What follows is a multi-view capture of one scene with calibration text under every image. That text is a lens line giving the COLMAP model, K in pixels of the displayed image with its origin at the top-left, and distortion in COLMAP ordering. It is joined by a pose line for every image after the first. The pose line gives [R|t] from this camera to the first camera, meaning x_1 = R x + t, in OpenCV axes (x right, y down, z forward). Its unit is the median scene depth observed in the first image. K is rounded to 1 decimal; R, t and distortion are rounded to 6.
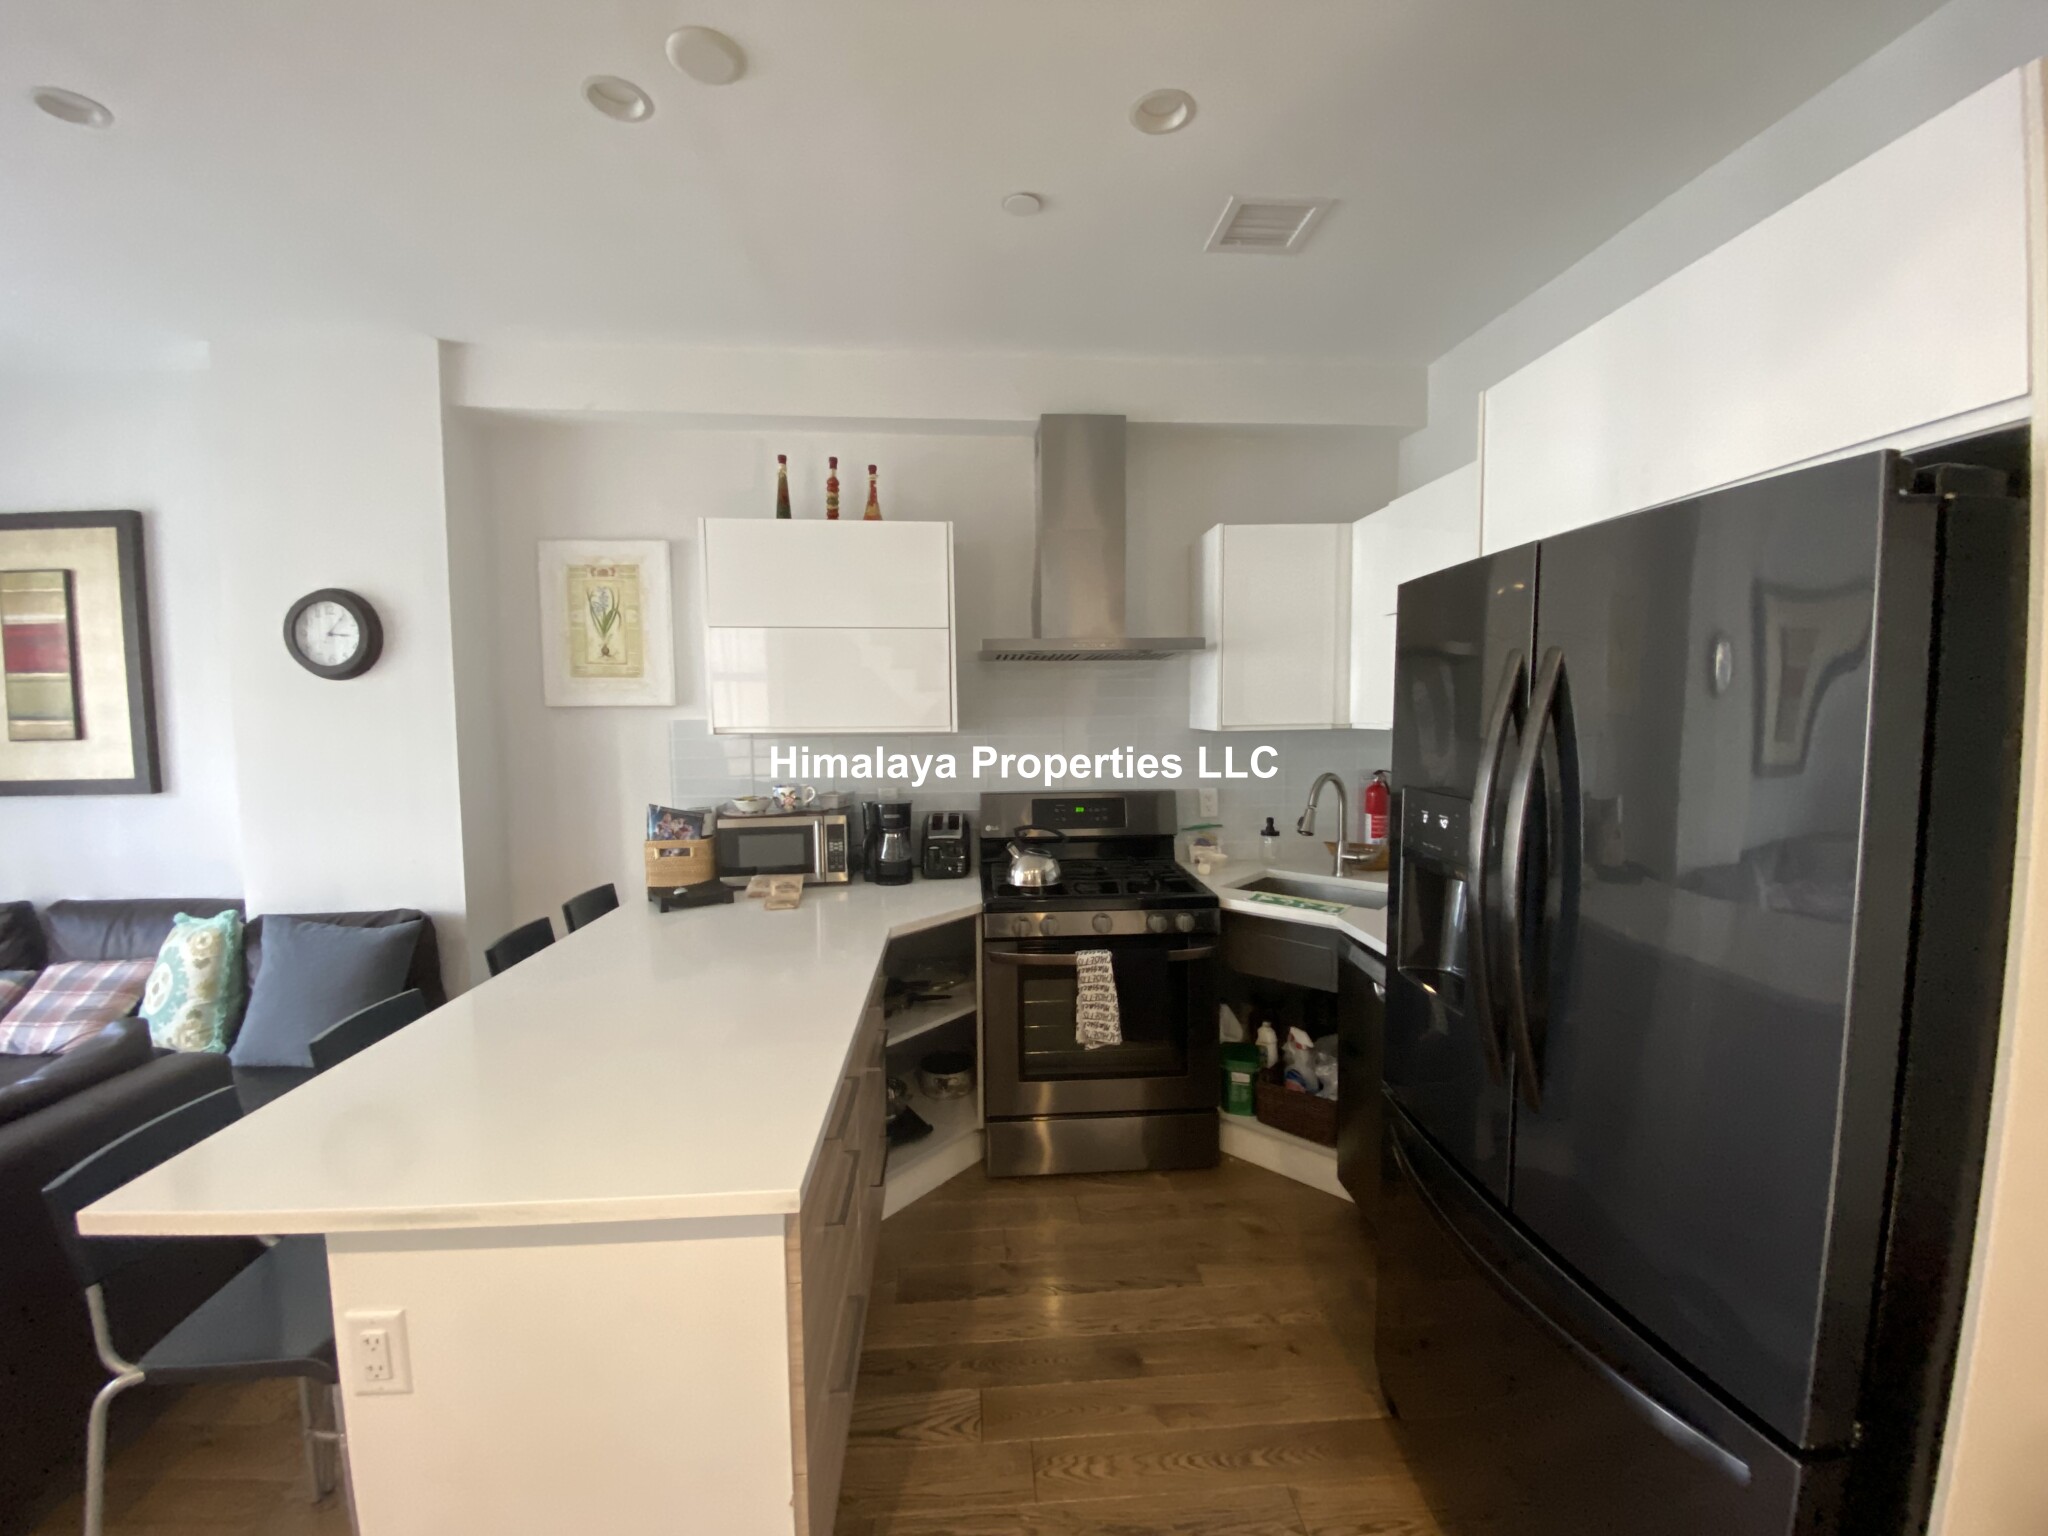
lens RADIAL K [[833.1, 0, 1024.0], [0, 833.1, 768.0], [0, 0, 1]] dist [0.013659, -0.020645]
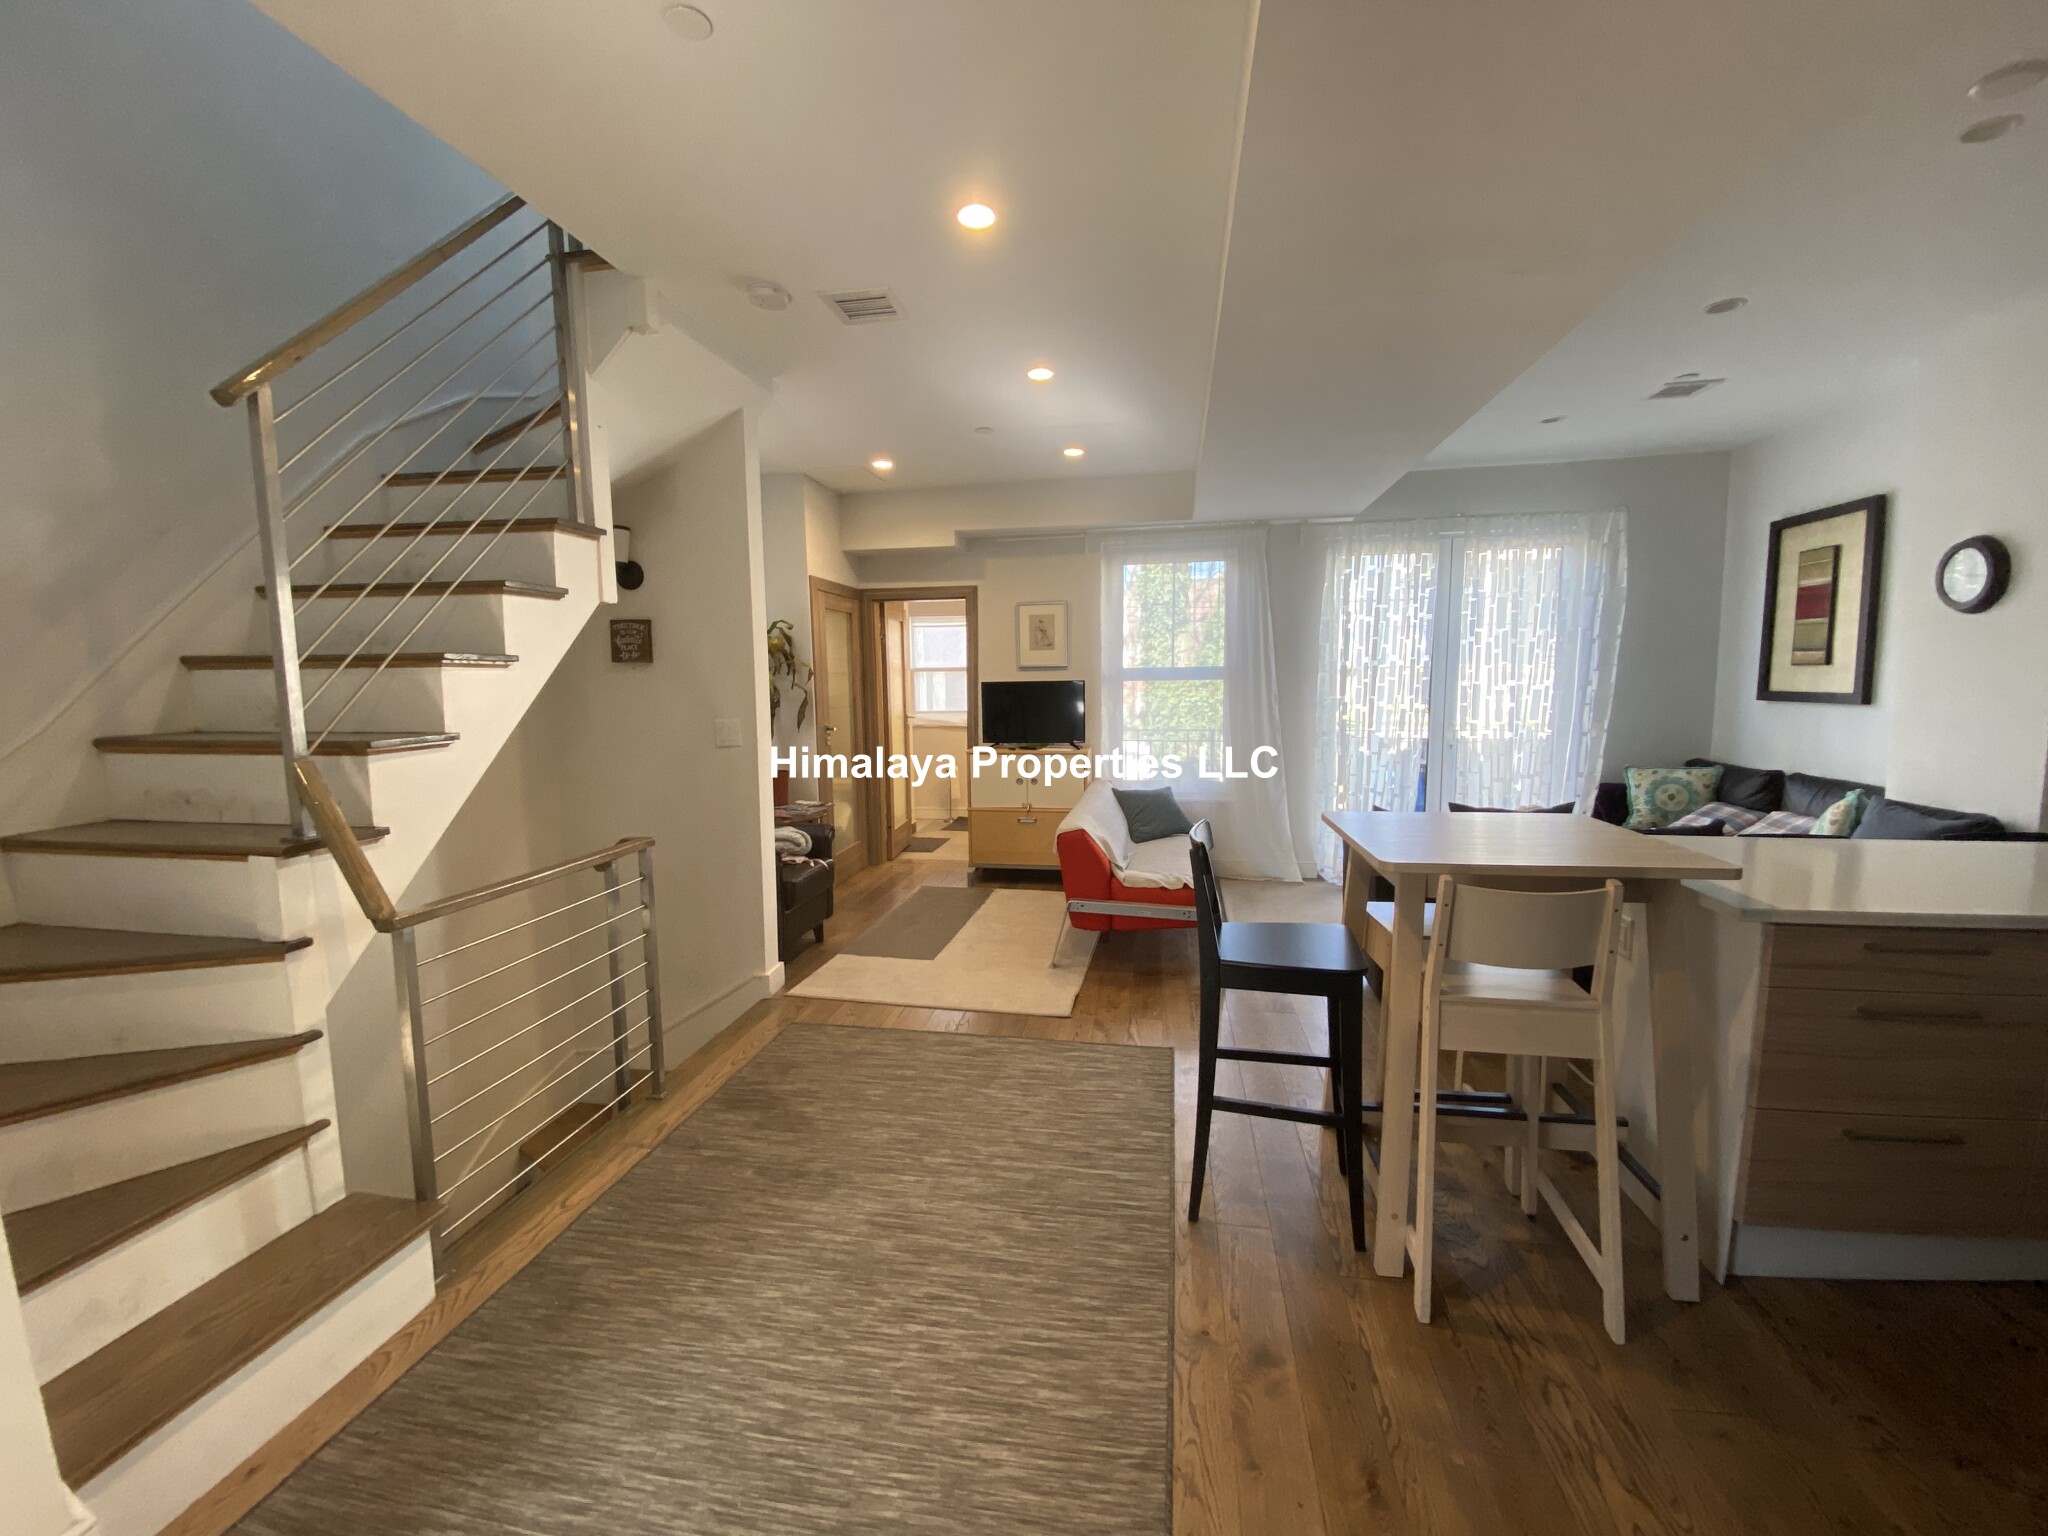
lens RADIAL K [[833.1, 0, 1024.0], [0, 833.1, 768.0], [0, 0, 1]] dist [0.013659, -0.020645]
pose [[-0.249528, 0.117273, -0.961240, 0.630220], [-0.054925, 0.989328, 0.134958, 0.027005], [0.966809, 0.086471, -0.240423, -0.002837]]
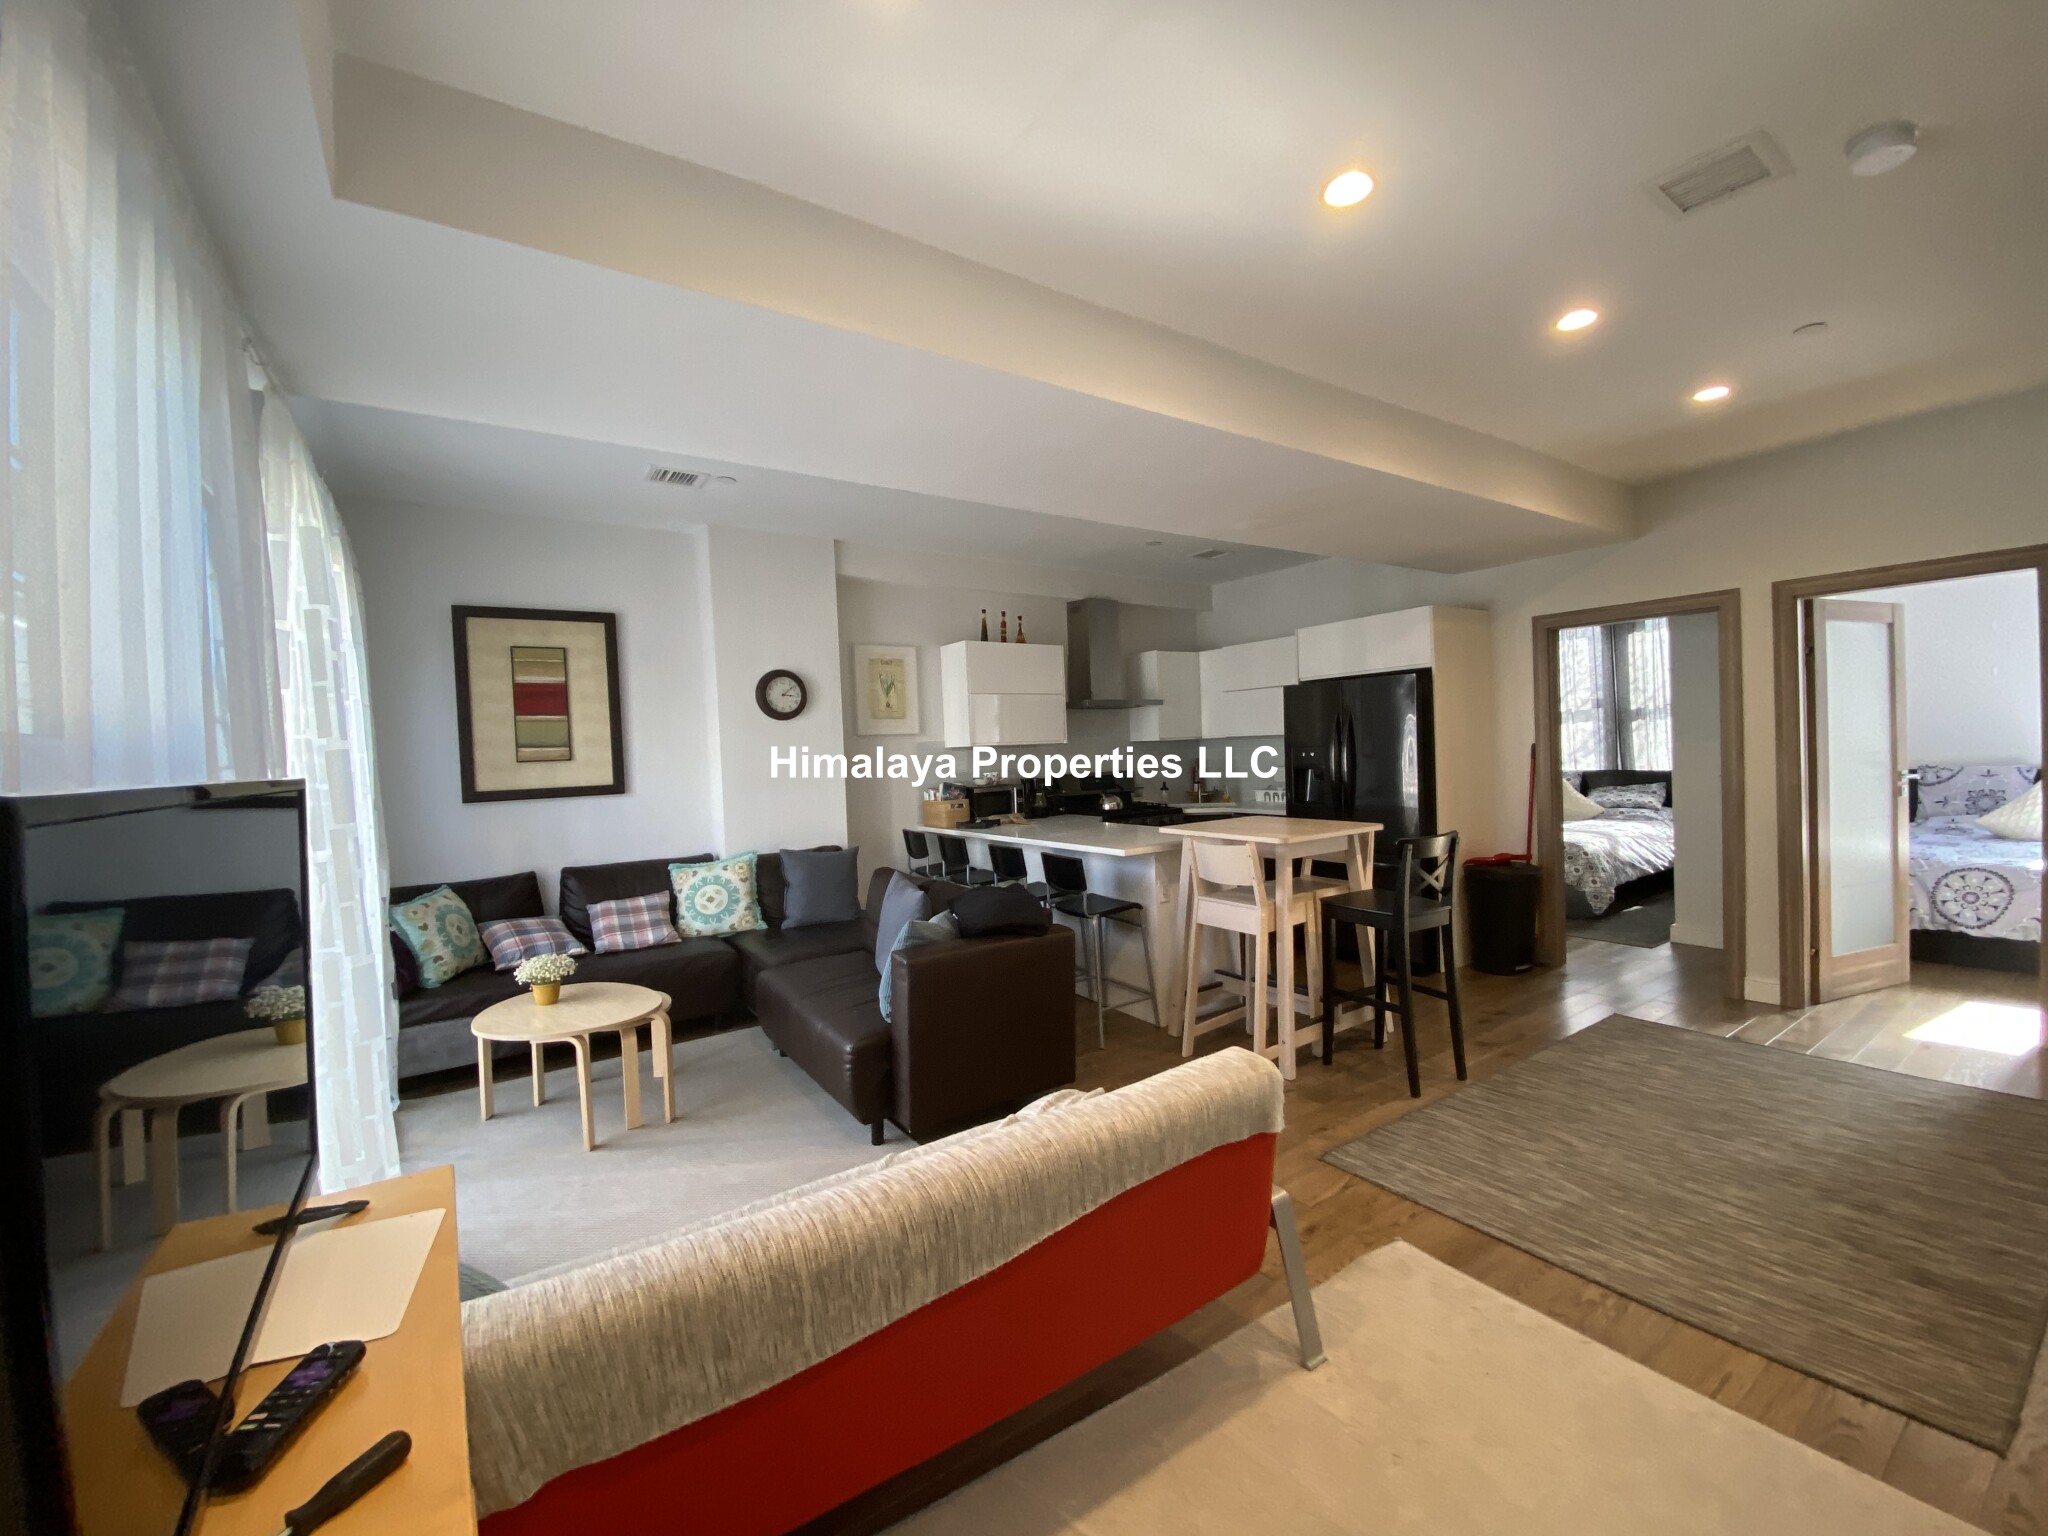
lens RADIAL K [[833.1, 0, 1024.0], [0, 833.1, 768.0], [0, 0, 1]] dist [0.013659, -0.020645]
pose [[0.861990, -0.034163, 0.505773, -1.227158], [0.069313, 0.996299, -0.050834, 0.117062], [-0.502164, 0.078875, 0.861168, -0.750630]]
